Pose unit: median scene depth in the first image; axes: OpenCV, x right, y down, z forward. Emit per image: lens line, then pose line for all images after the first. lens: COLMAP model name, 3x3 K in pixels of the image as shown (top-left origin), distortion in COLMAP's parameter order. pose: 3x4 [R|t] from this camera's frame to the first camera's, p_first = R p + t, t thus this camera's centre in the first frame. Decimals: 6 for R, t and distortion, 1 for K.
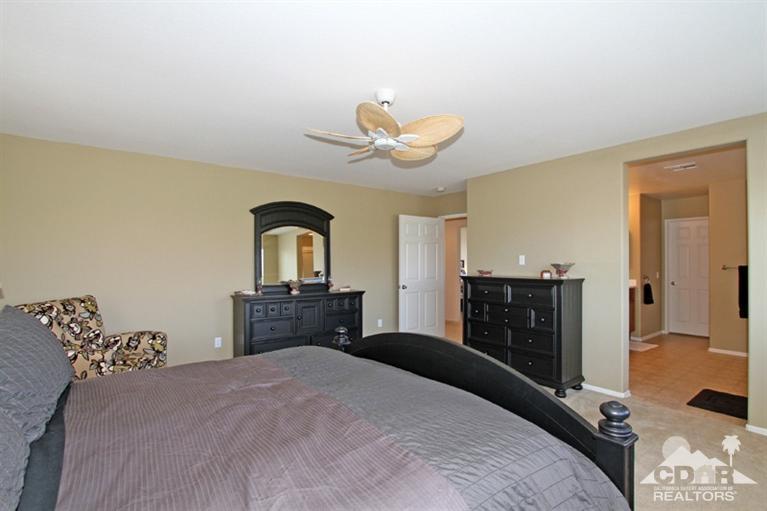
lens RADIAL K [[369.7, 0, 378.3], [0, 369.7, 259.3], [0, 0, 1]] dist [-0.015016, 0.003757]
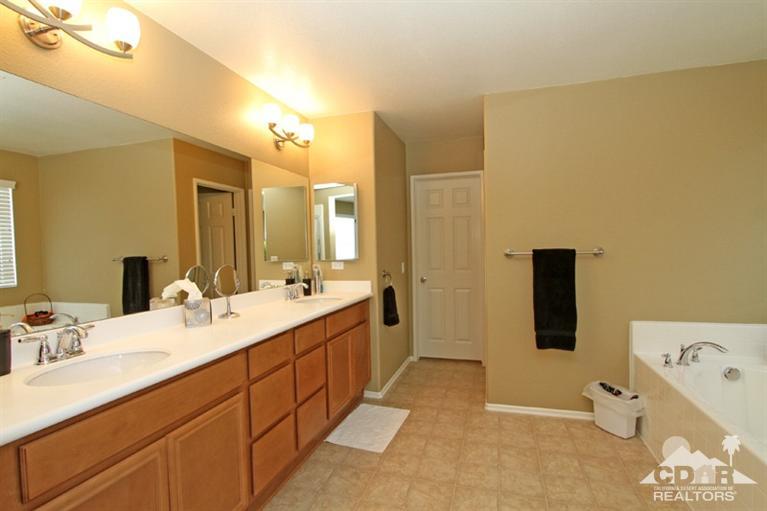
lens RADIAL K [[369.7, 0, 384.7], [0, 369.7, 256.2], [0, 0, 1]] dist [-0.015016, 0.003757]
pose [[0.815130, -0.042079, 0.577748, 0.396269], [0.020679, 0.998836, 0.043571, -0.002625], [-0.578909, -0.023569, 0.815051, 0.535232]]
